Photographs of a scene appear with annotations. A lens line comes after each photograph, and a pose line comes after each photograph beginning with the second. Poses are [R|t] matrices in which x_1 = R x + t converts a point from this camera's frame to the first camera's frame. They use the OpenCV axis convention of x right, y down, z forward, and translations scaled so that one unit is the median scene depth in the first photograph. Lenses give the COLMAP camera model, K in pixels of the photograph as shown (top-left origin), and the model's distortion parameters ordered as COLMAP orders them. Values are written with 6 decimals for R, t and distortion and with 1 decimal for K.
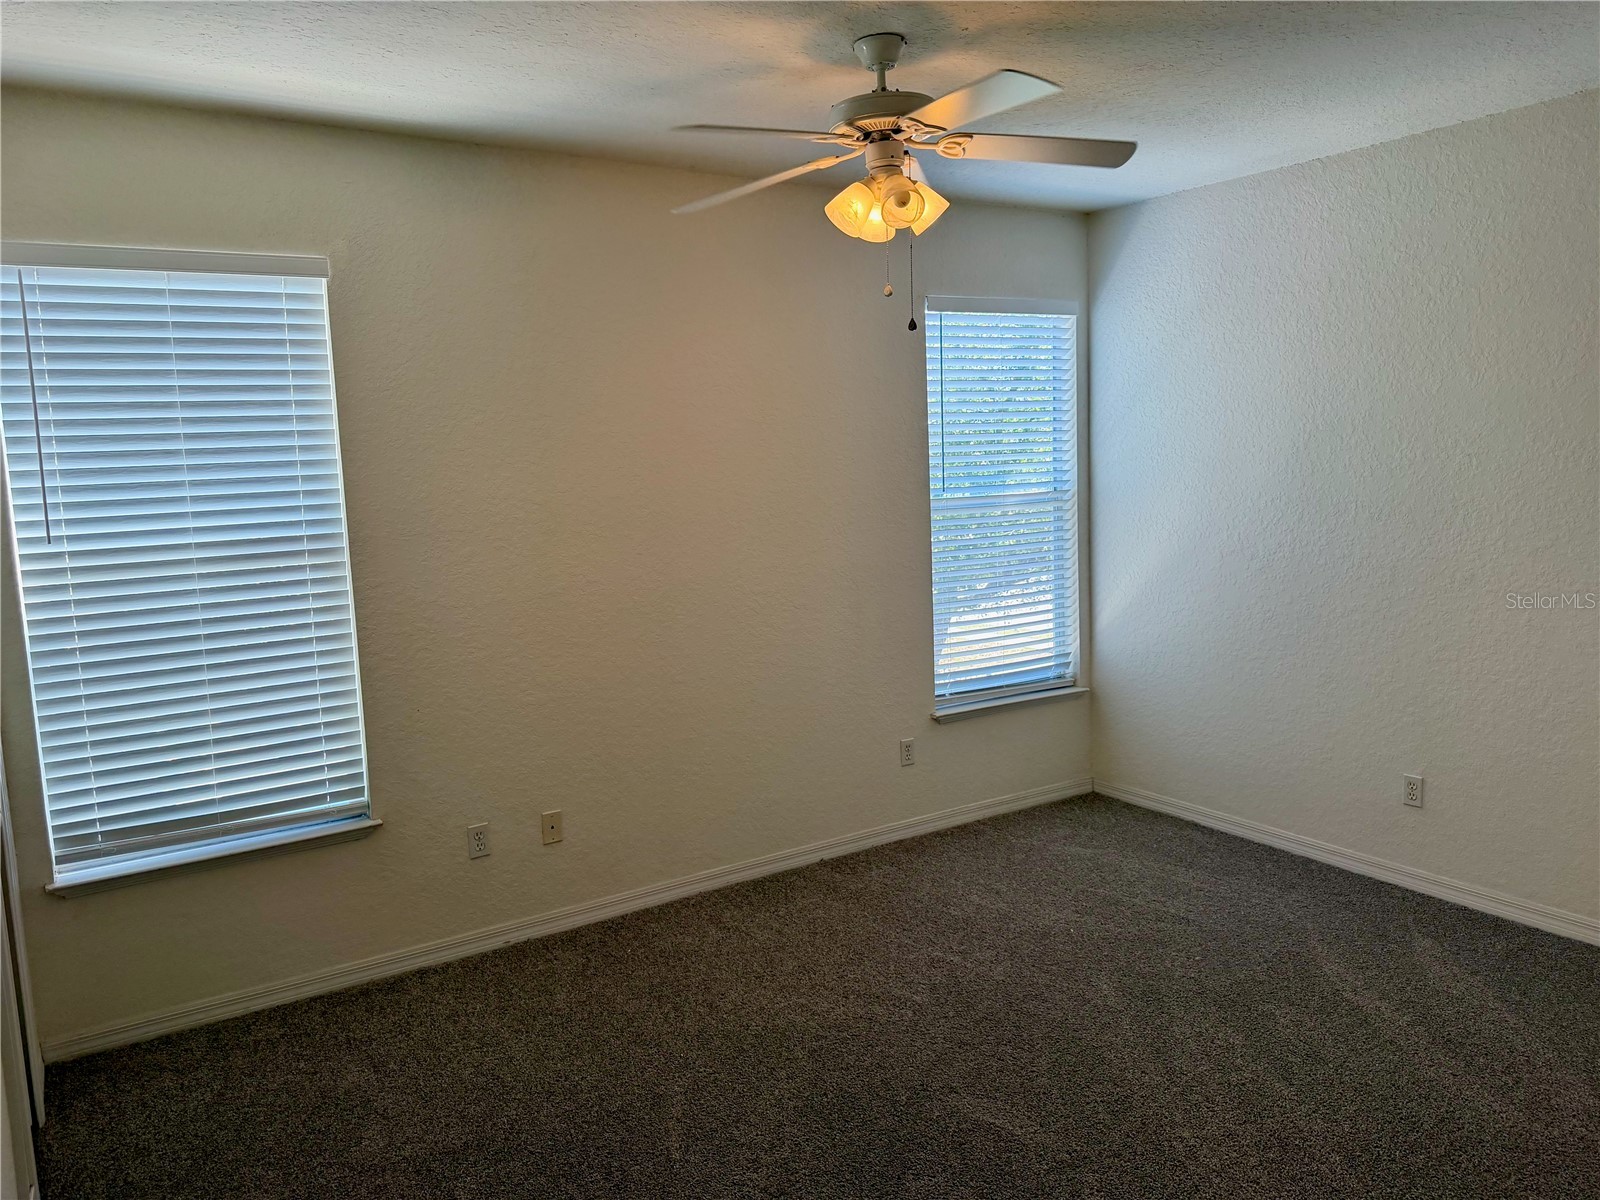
lens RADIAL K [[1131.8, 0, 769.5], [0, 1131.8, 596.3], [0, 0, 1]] dist [0.141628, -0.223049]
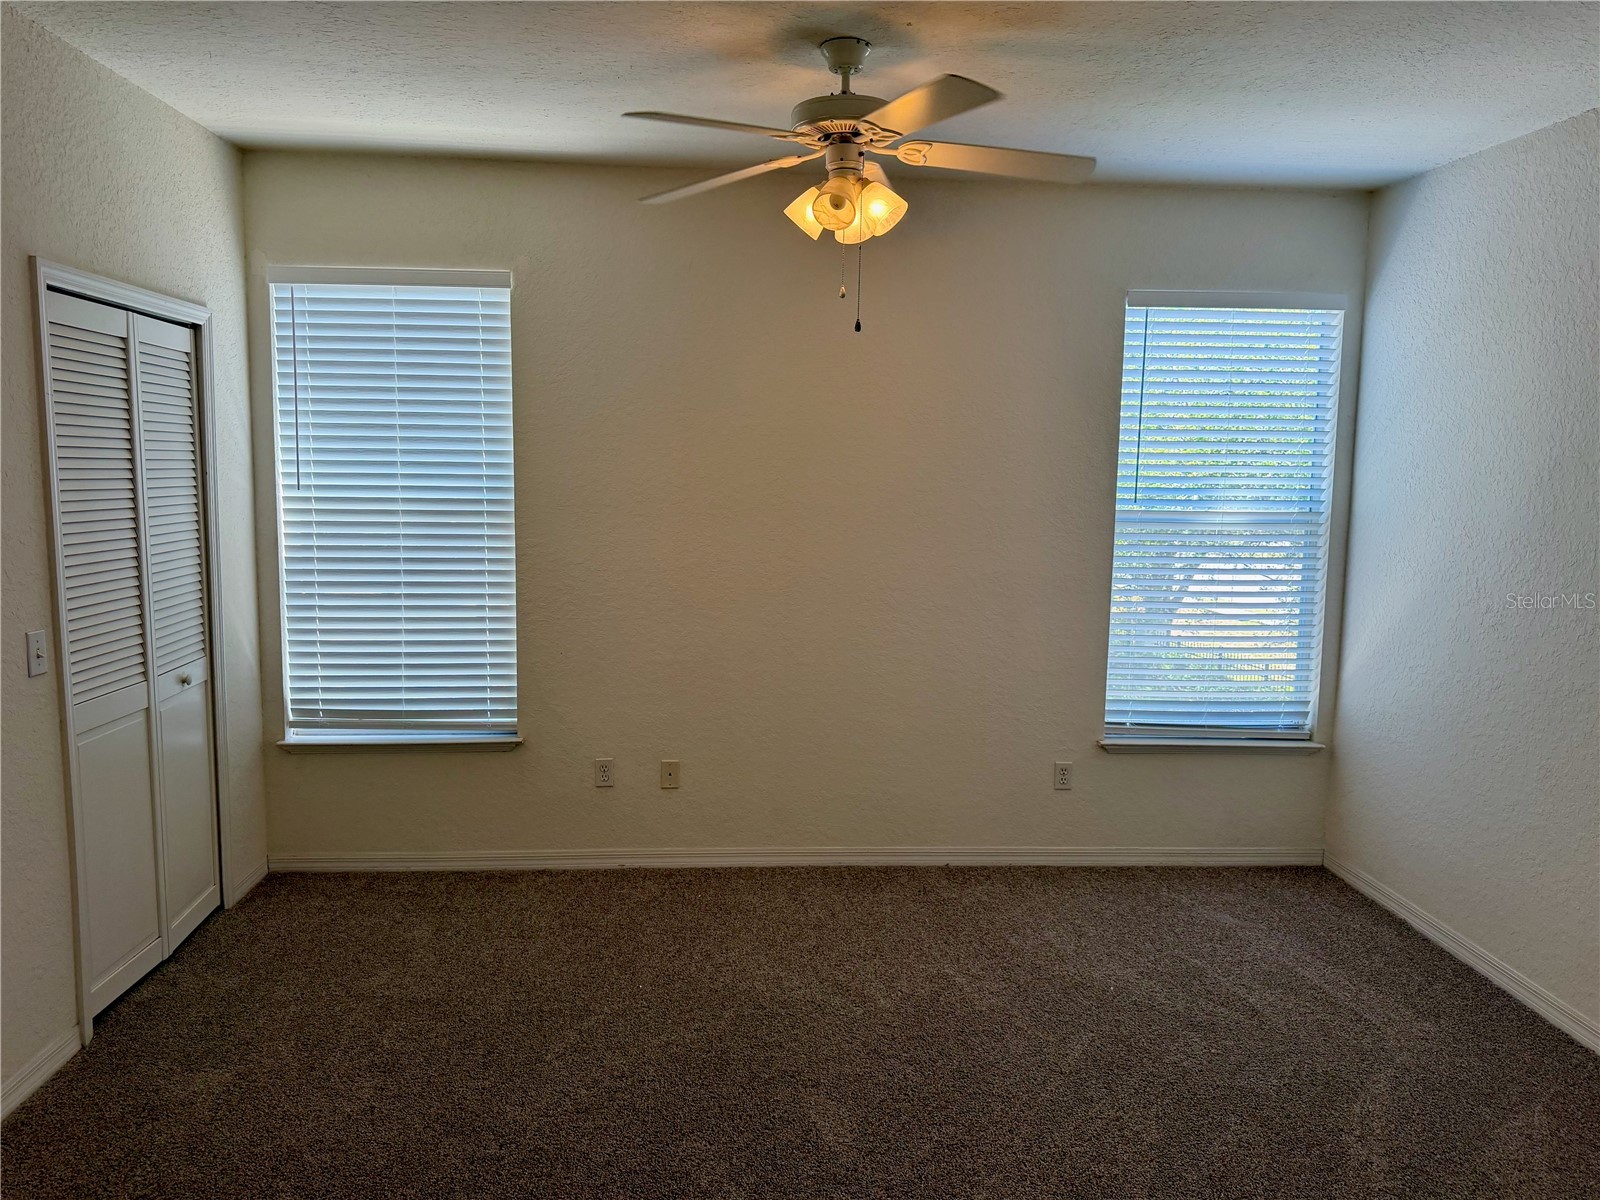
lens RADIAL K [[1124.5, 0, 800.0], [0, 1124.5, 600.0], [0, 0, 1]] dist [0.144347, -0.215936]
pose [[0.879205, 0.109031, -0.463800, 0.415761], [-0.106089, 0.993825, 0.032522, -0.018078], [0.464481, 0.020611, 0.885343, 0.071374]]
